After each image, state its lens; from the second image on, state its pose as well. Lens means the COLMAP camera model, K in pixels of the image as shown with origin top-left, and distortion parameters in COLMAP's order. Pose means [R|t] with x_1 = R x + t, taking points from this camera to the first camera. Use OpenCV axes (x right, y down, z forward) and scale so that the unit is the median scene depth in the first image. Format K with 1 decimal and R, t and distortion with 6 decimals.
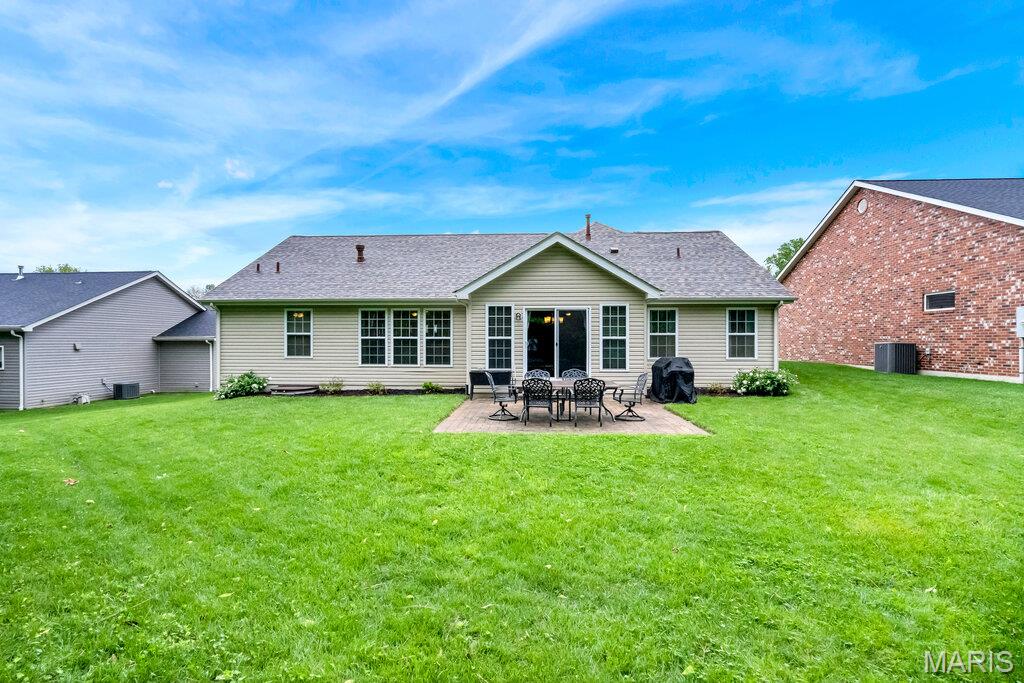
lens RADIAL K [[475.1, 0, 506.9], [0, 475.1, 344.5], [0, 0, 1]] dist [-0.006846, 0.002982]
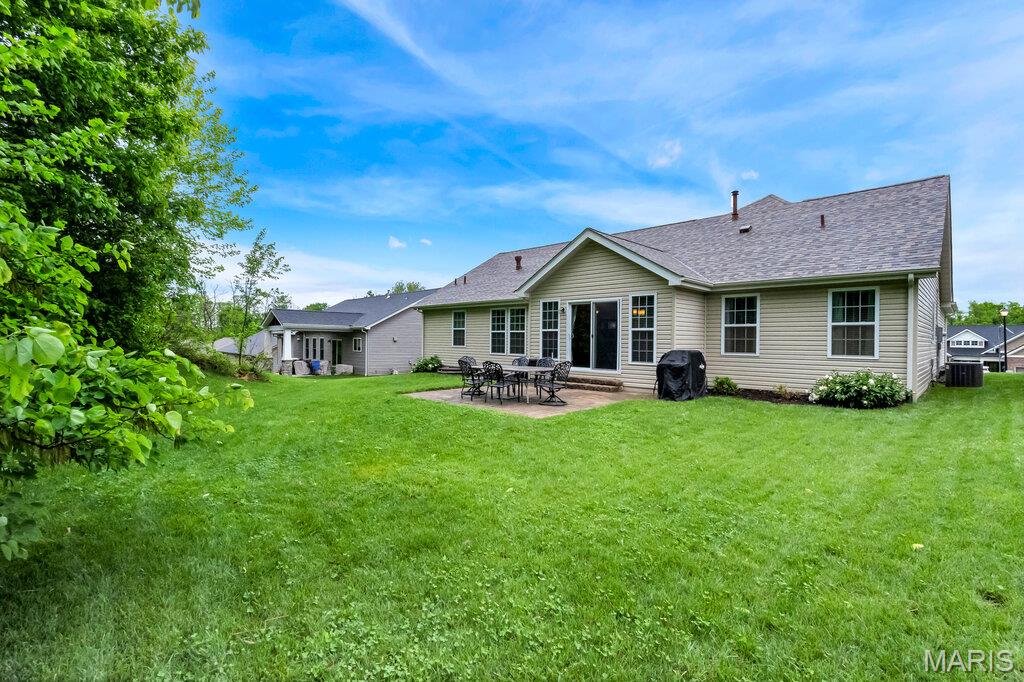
lens RADIAL K [[475.1, 0, 512.5], [0, 475.1, 338.7], [0, 0, 1]] dist [-0.006846, 0.002982]
pose [[0.747059, 0.004546, -0.664742, 0.642681], [-0.013089, 0.999883, -0.007873, 0.014837], [0.664628, 0.014582, 0.747032, 0.110864]]
